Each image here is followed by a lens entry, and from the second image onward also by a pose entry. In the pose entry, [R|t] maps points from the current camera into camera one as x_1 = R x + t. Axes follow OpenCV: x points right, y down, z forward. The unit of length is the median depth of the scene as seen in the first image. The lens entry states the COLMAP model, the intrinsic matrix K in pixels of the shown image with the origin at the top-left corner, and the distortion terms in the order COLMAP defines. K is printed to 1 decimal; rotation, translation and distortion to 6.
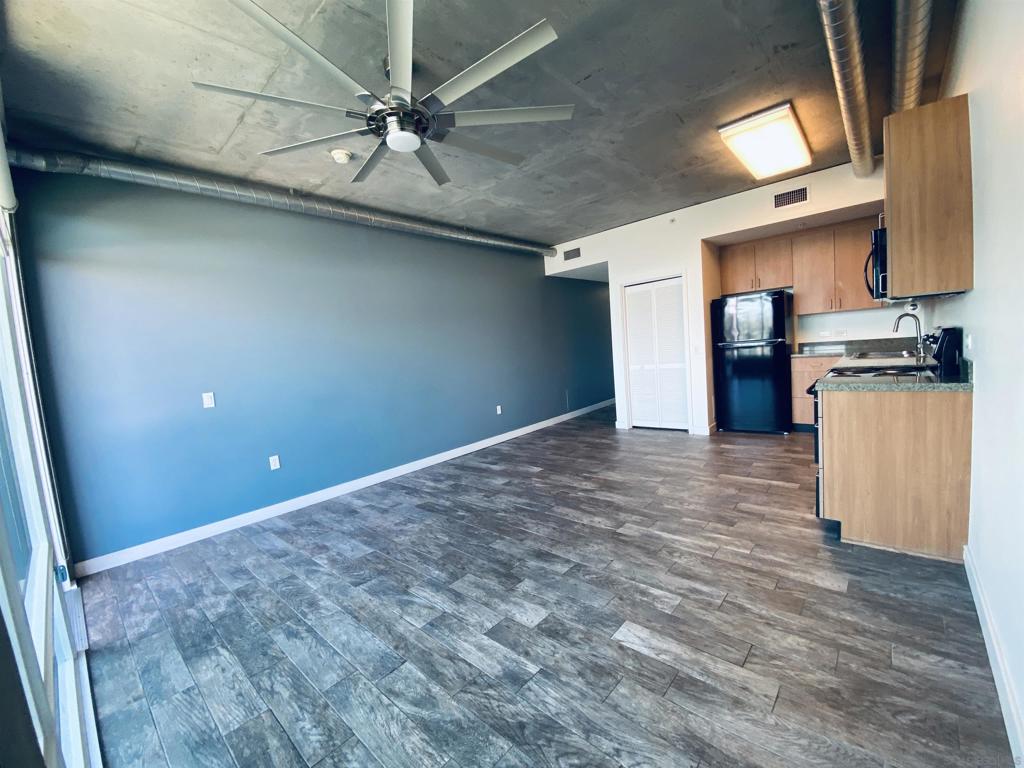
lens RADIAL K [[416.2, 0, 509.6], [0, 416.2, 384.9], [0, 0, 1]] dist [0.020751, -0.021284]
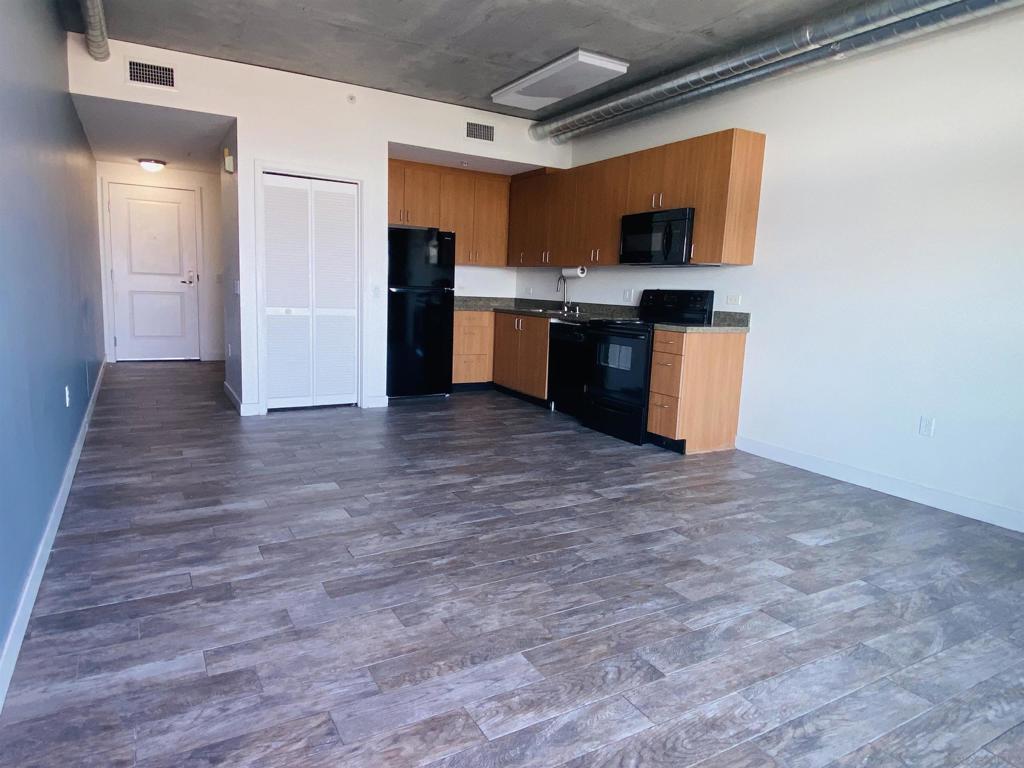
lens RADIAL K [[642.2, 0, 511.6], [0, 642.2, 378.8], [0, 0, 1]] dist [0.032942, -0.035692]
pose [[0.311124, -0.044289, 0.949337, -1.038272], [0.024923, 0.998950, 0.038436, 0.059575], [-0.950042, 0.011702, 0.311901, 0.804458]]
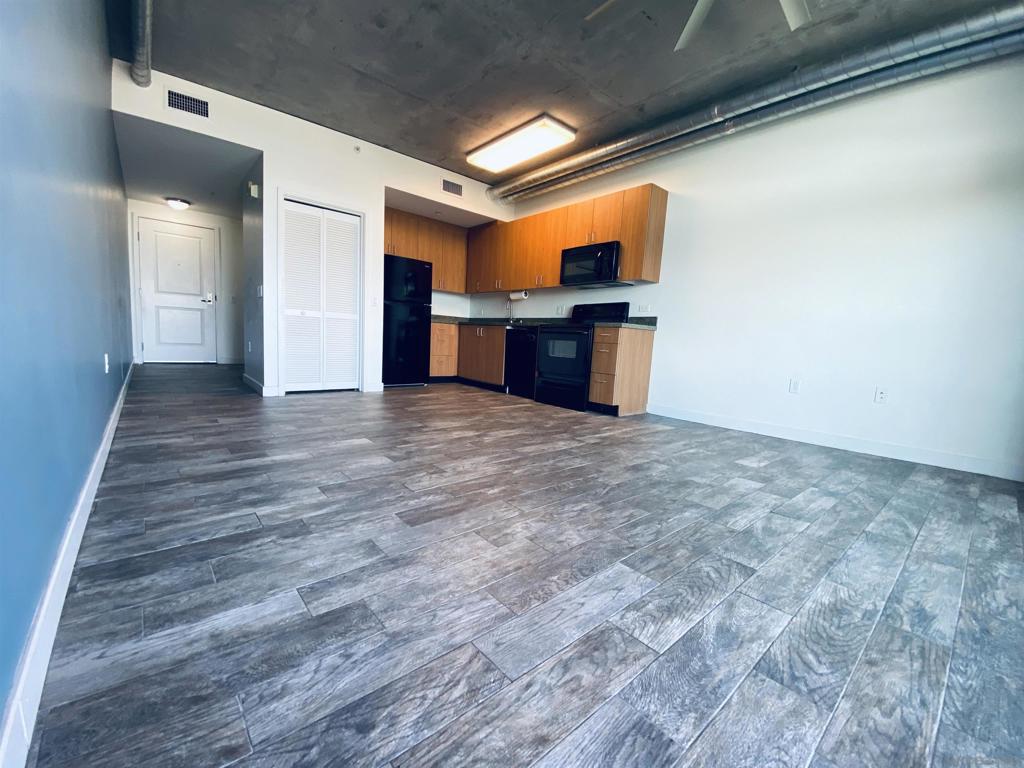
lens RADIAL K [[416.2, 0, 509.6], [0, 416.2, 384.9], [0, 0, 1]] dist [0.020751, -0.021284]
pose [[0.128993, -0.023760, 0.991361, -0.853412], [0.028878, 0.999379, 0.020195, 0.177724], [-0.991225, 0.026024, 0.129599, 1.094607]]
